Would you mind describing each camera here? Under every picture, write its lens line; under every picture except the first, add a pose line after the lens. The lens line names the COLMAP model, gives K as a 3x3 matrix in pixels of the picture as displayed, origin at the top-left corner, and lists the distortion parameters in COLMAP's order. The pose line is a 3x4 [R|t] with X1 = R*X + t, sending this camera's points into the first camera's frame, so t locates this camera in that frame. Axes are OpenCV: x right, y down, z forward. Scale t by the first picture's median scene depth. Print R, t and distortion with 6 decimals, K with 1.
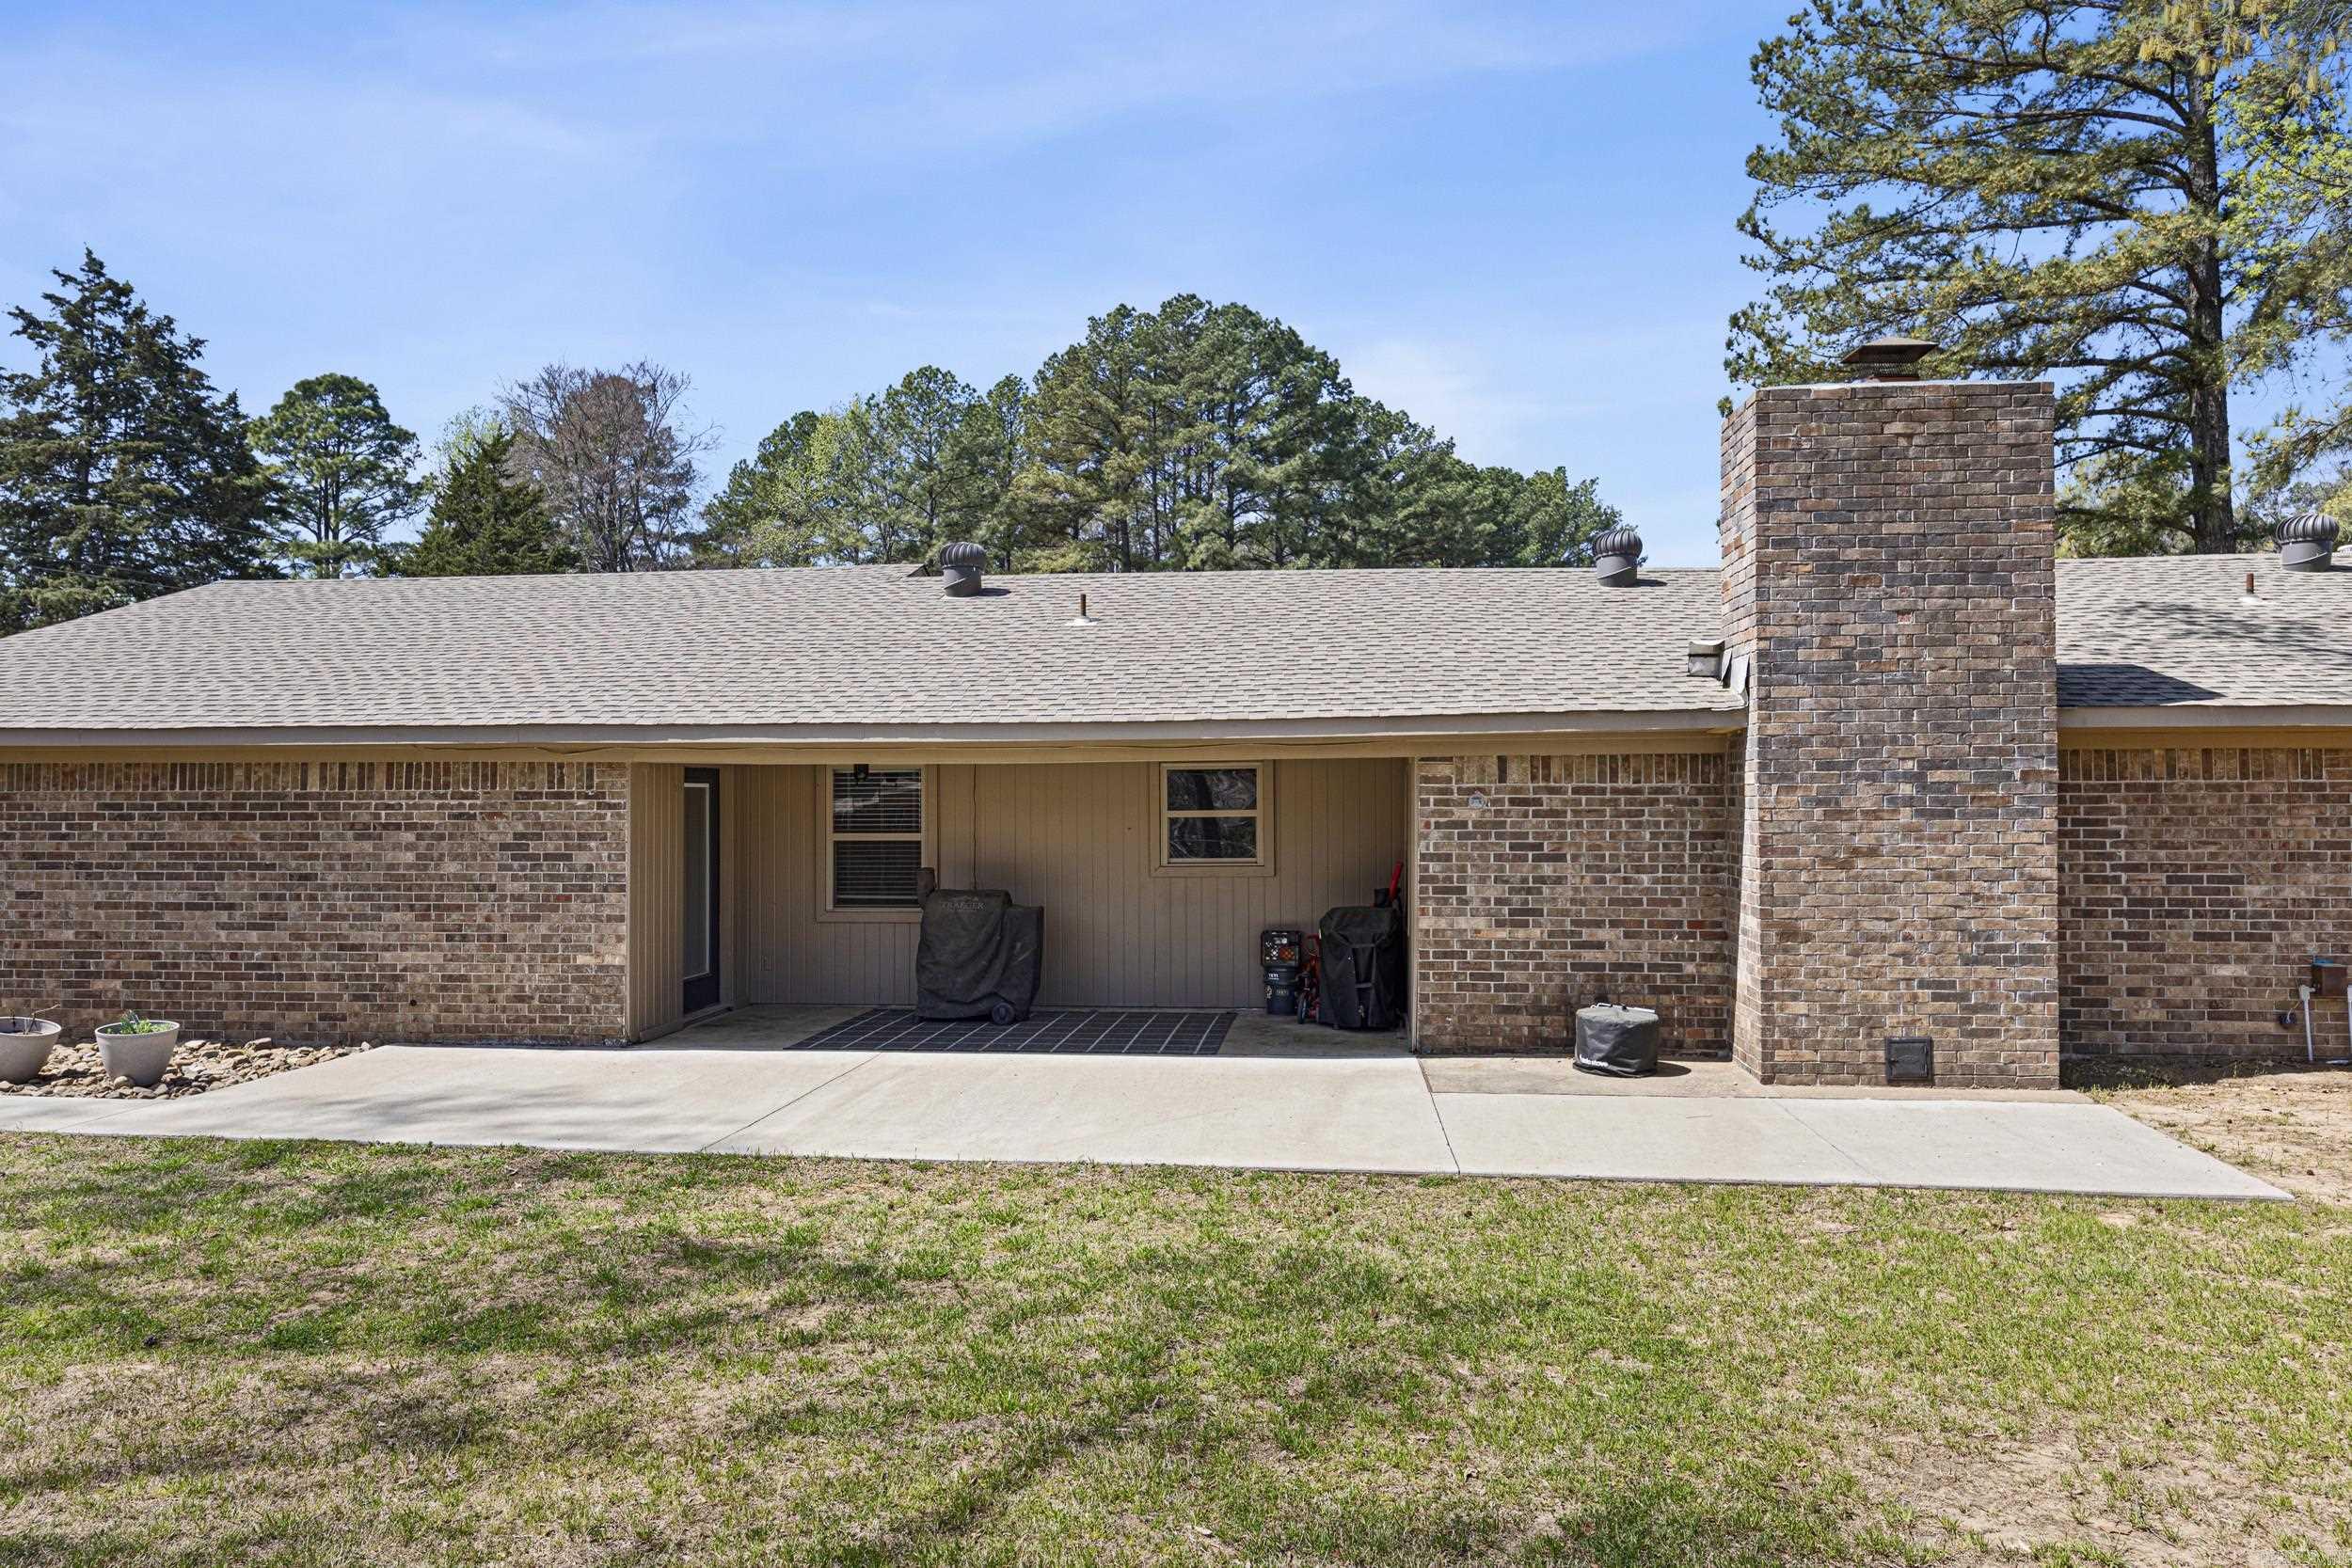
lens RADIAL K [[1554.8, 0, 1176.1], [0, 1554.8, 786.9], [0, 0, 1]] dist [0.003075, -0.000491]
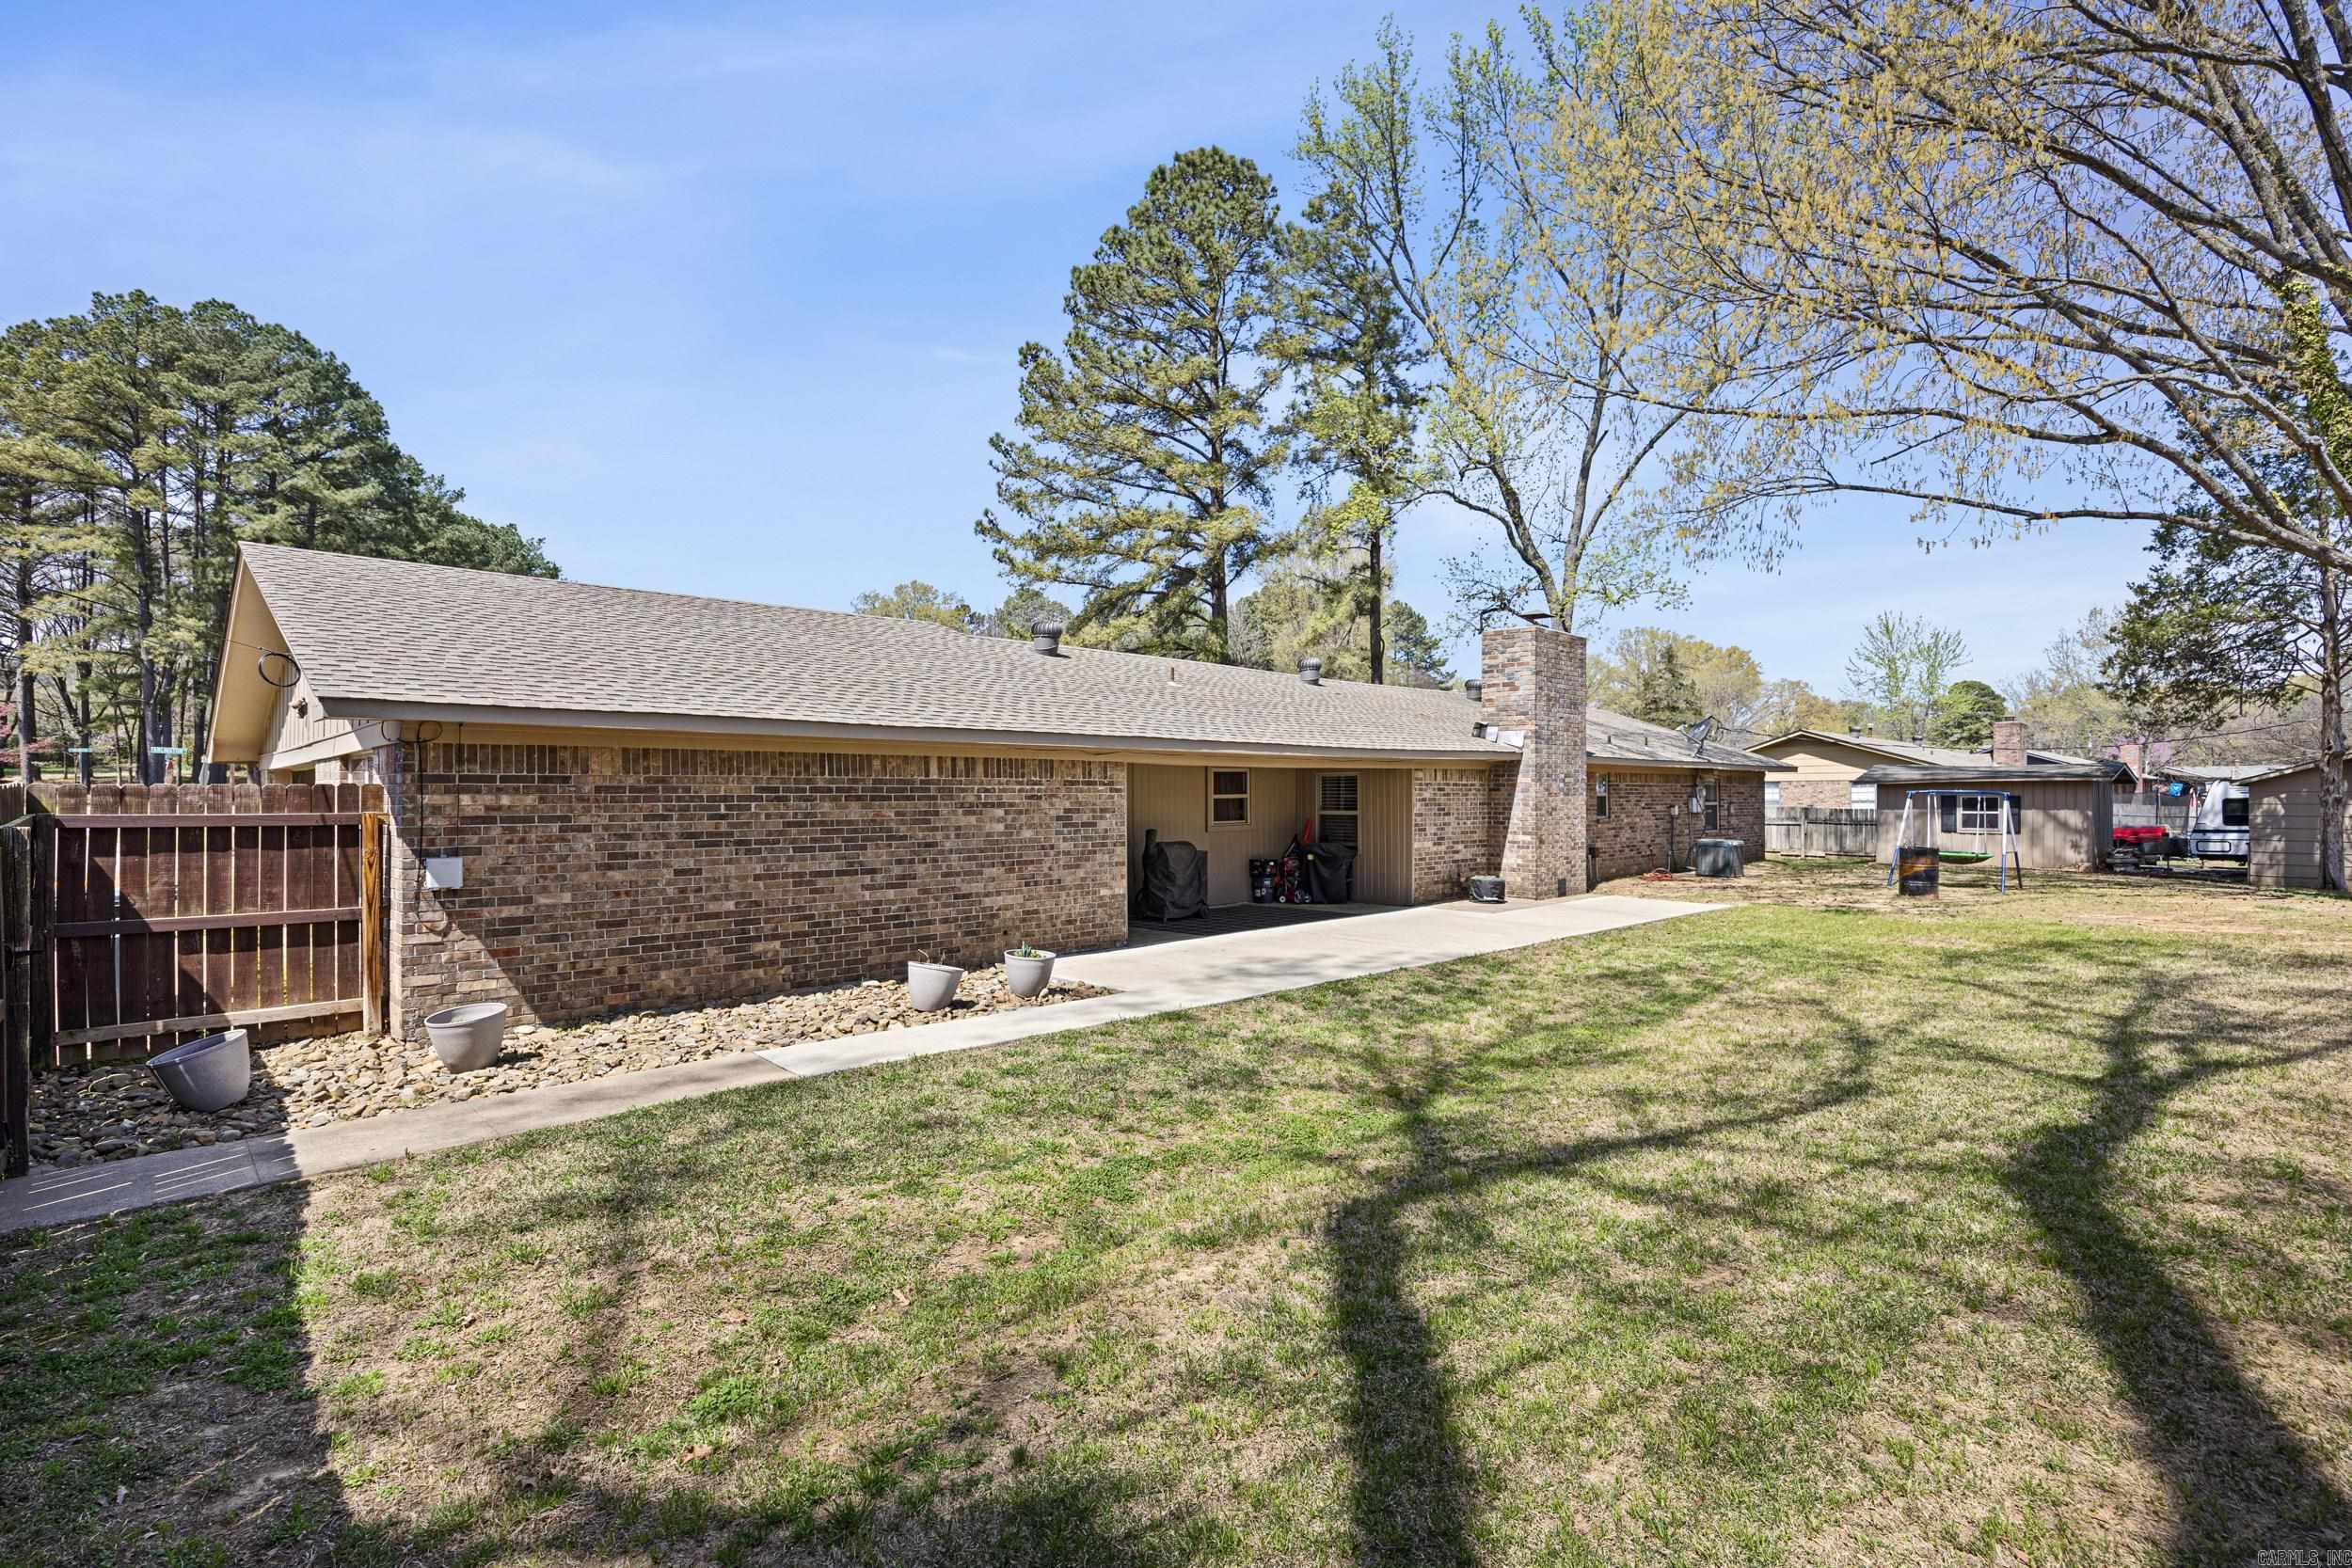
lens RADIAL K [[1156.3, 0, 1176.2], [0, 1156.3, 783.7], [0, 0, 1]] dist [-0.012448, 0.000238]
pose [[0.611104, 0.007656, 0.791513, -1.184203], [-0.004870, 0.999971, -0.005913, 0.011867], [-0.791535, -0.000241, 0.611124, 0.250411]]
